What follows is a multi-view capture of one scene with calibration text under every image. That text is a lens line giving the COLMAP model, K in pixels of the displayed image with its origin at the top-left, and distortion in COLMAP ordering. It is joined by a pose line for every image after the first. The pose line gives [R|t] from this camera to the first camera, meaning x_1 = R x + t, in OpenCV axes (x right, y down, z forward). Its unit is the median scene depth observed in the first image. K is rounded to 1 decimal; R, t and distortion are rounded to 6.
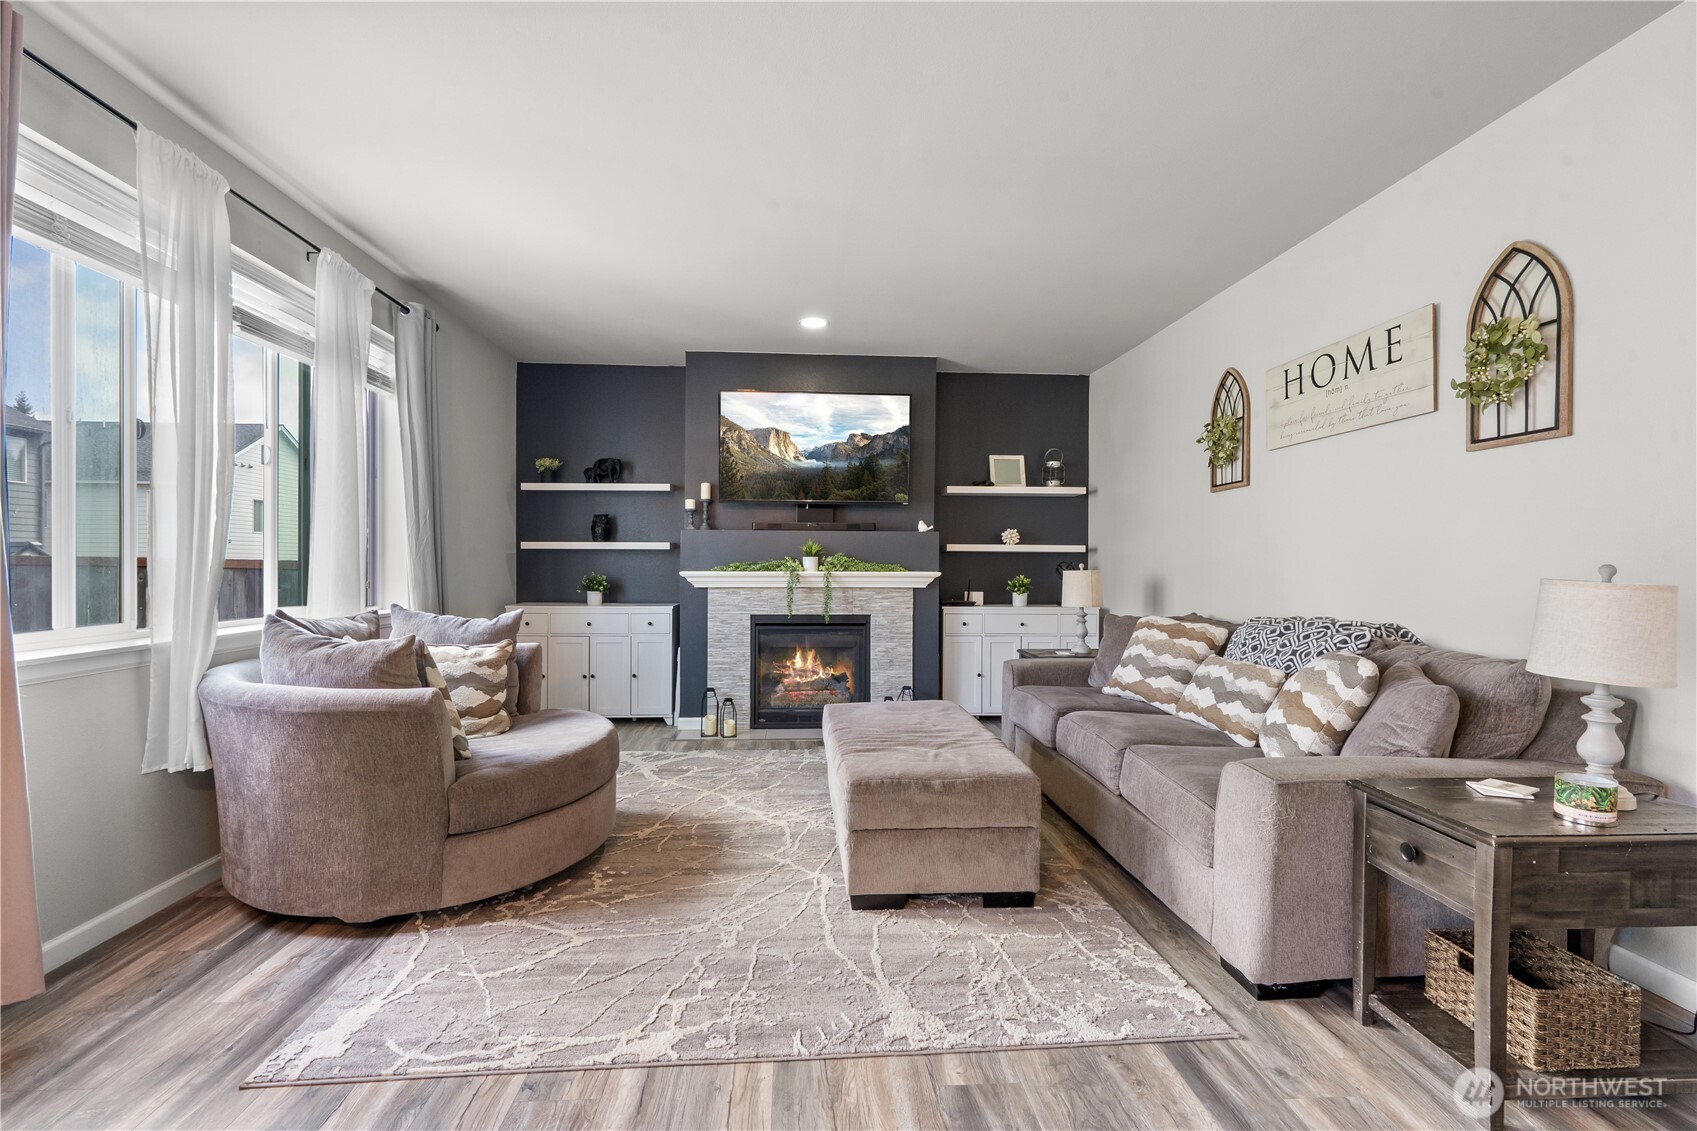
lens RADIAL K [[779.0, 0, 848.5], [0, 779.0, 565.5], [0, 0, 1]] dist [-0.001006, -0.000291]
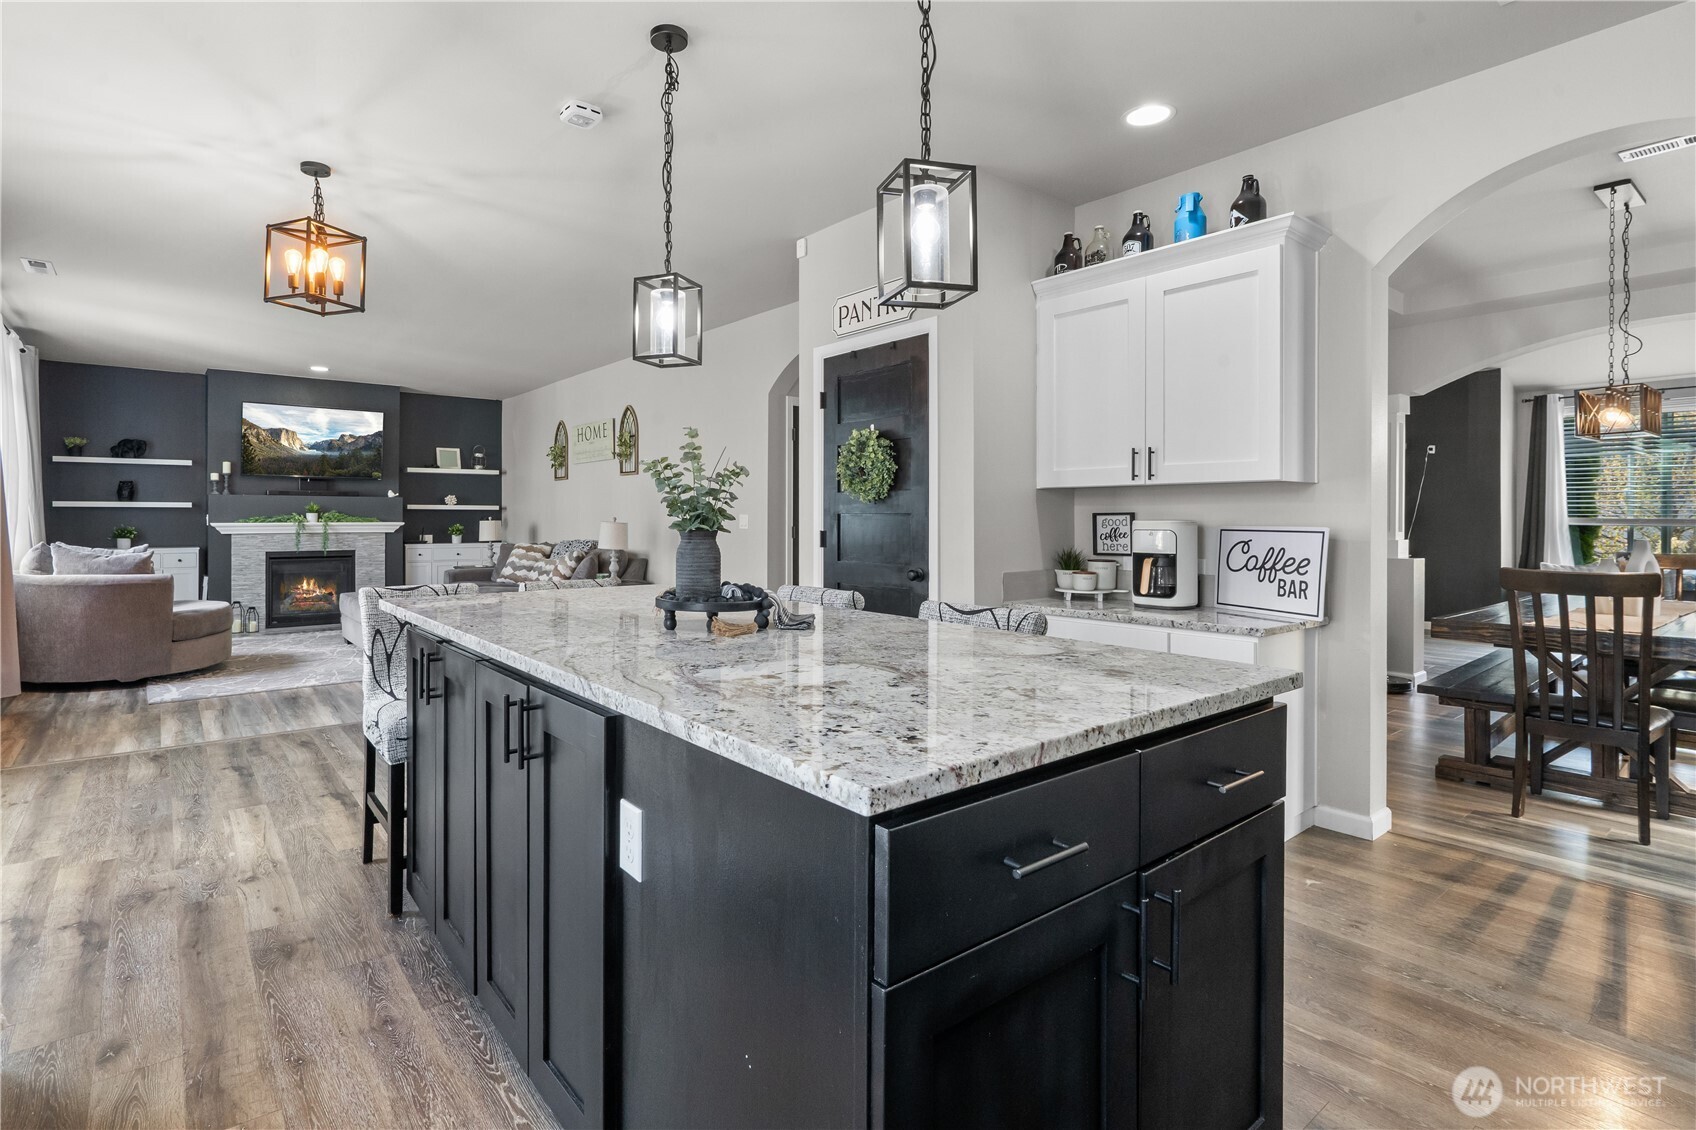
lens RADIAL K [[825.2, 0, 775.5], [0, 825.2, 513.4], [0, 0, 1]] dist [0.002757, 0.000888]
pose [[0.845608, -0.001132, 0.533803, -0.144878], [0.004149, 0.999981, -0.004453, 0.000481], [-0.533788, 0.005981, 0.845597, -0.861263]]
